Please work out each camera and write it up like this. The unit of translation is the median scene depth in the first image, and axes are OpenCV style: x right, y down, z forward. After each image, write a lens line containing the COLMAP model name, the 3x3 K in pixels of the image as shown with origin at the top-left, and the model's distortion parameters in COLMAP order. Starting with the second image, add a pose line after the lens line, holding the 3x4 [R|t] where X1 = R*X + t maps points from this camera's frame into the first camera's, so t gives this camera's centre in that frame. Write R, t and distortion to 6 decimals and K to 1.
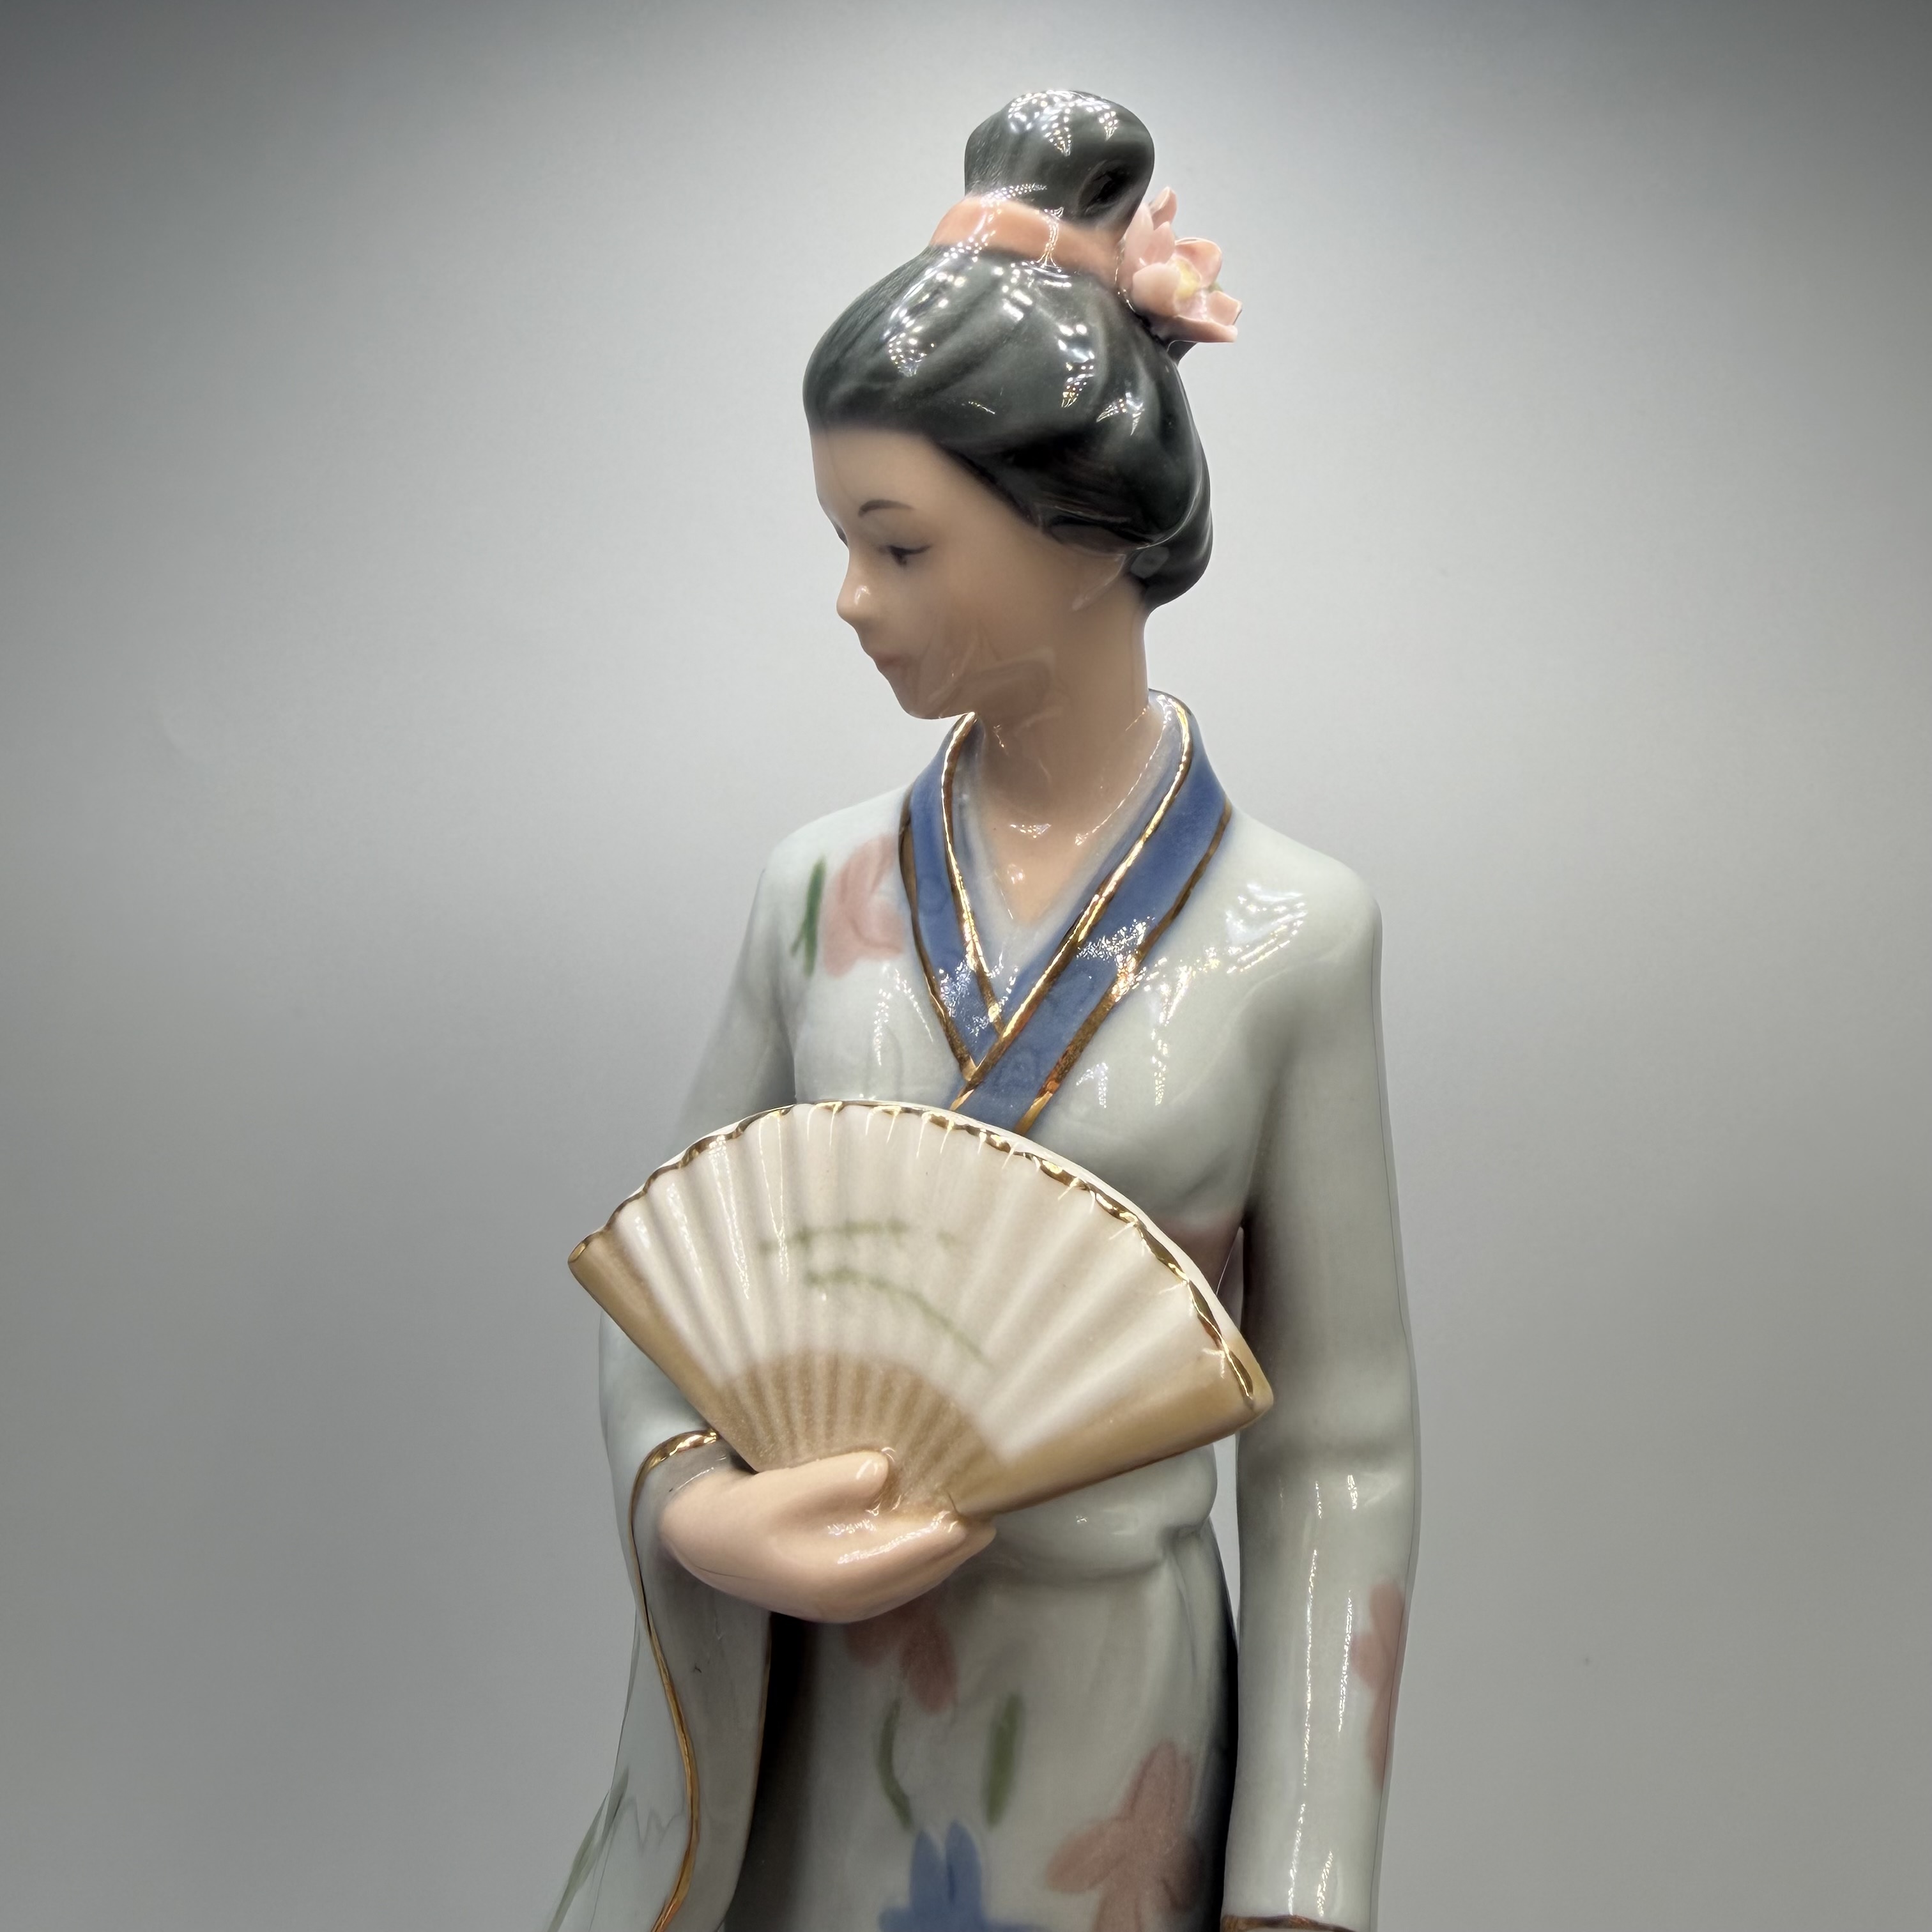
lens RADIAL K [[1313.7, 0, 966.0], [0, 1313.7, 966.0], [0, 0, 1]] dist [0.020094, 0.000777]
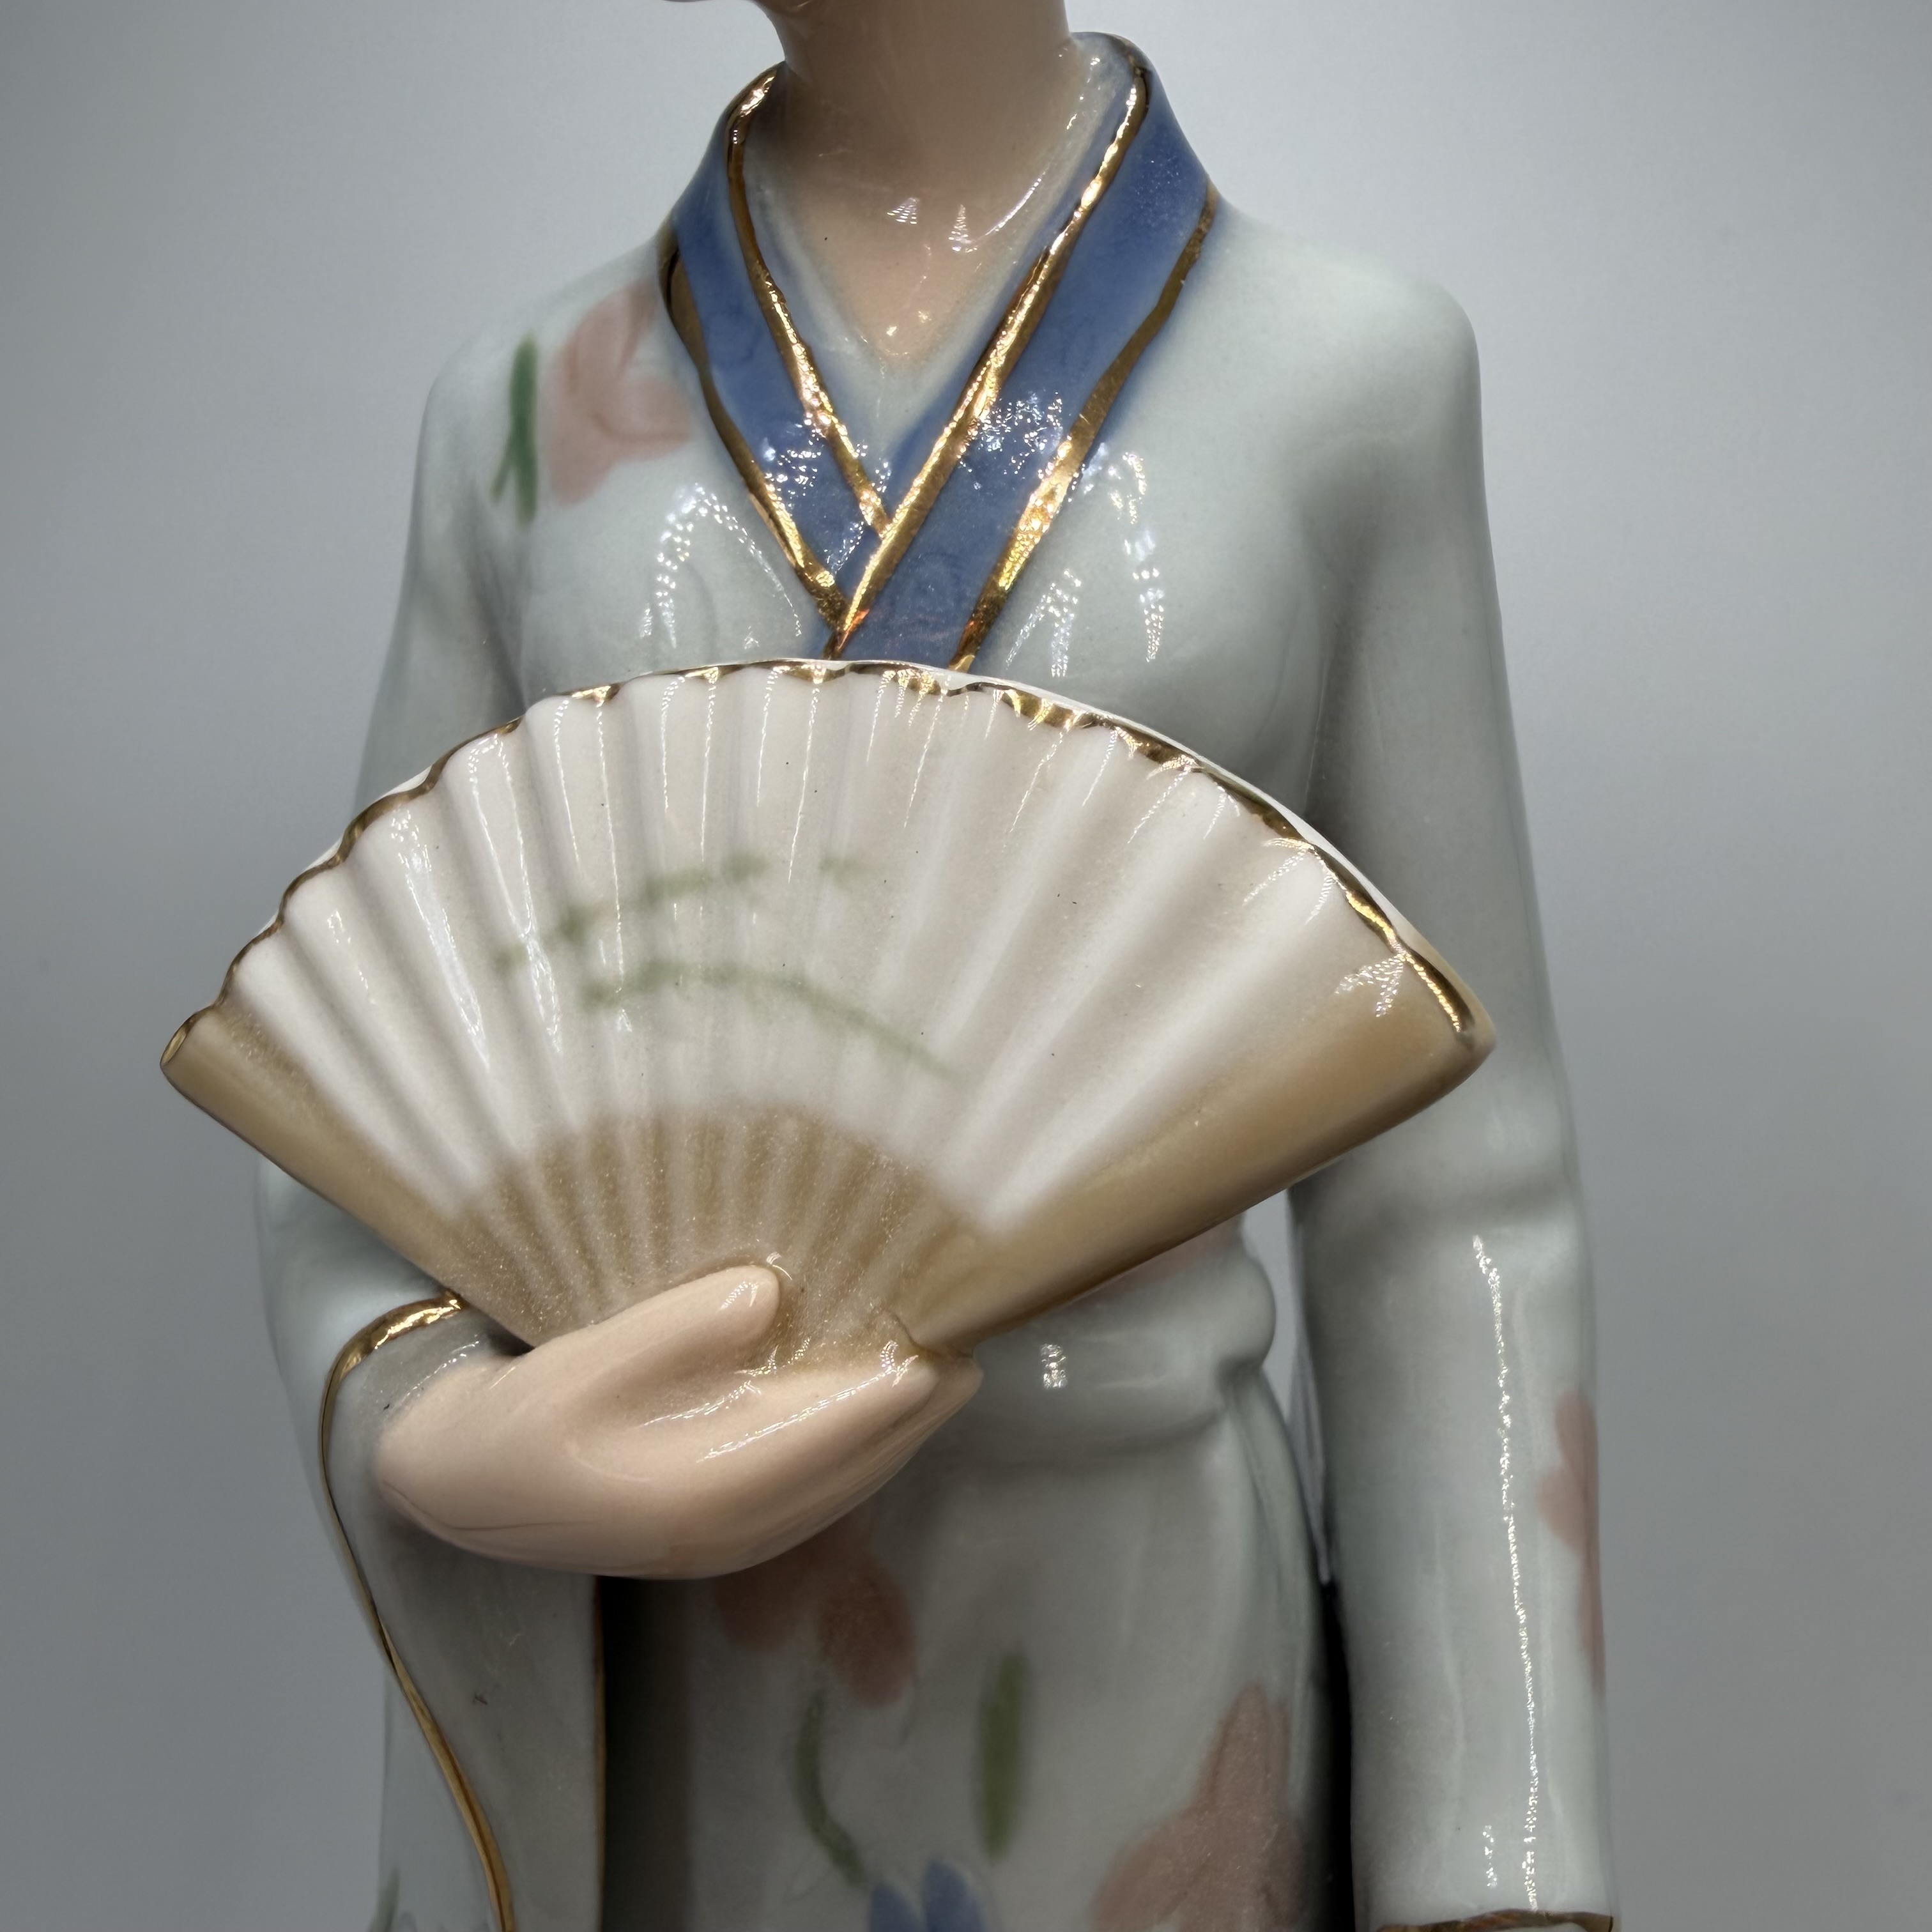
lens RADIAL K [[1587.8, 0, 966.0], [0, 1587.8, 966.0], [0, 0, 1]] dist [0.010153, -0.009142]
pose [[0.985844, -0.109531, 0.126939, -0.046891], [0.099439, 0.991550, 0.083304, 0.183162], [-0.134991, -0.069502, 0.988406, 0.315932]]
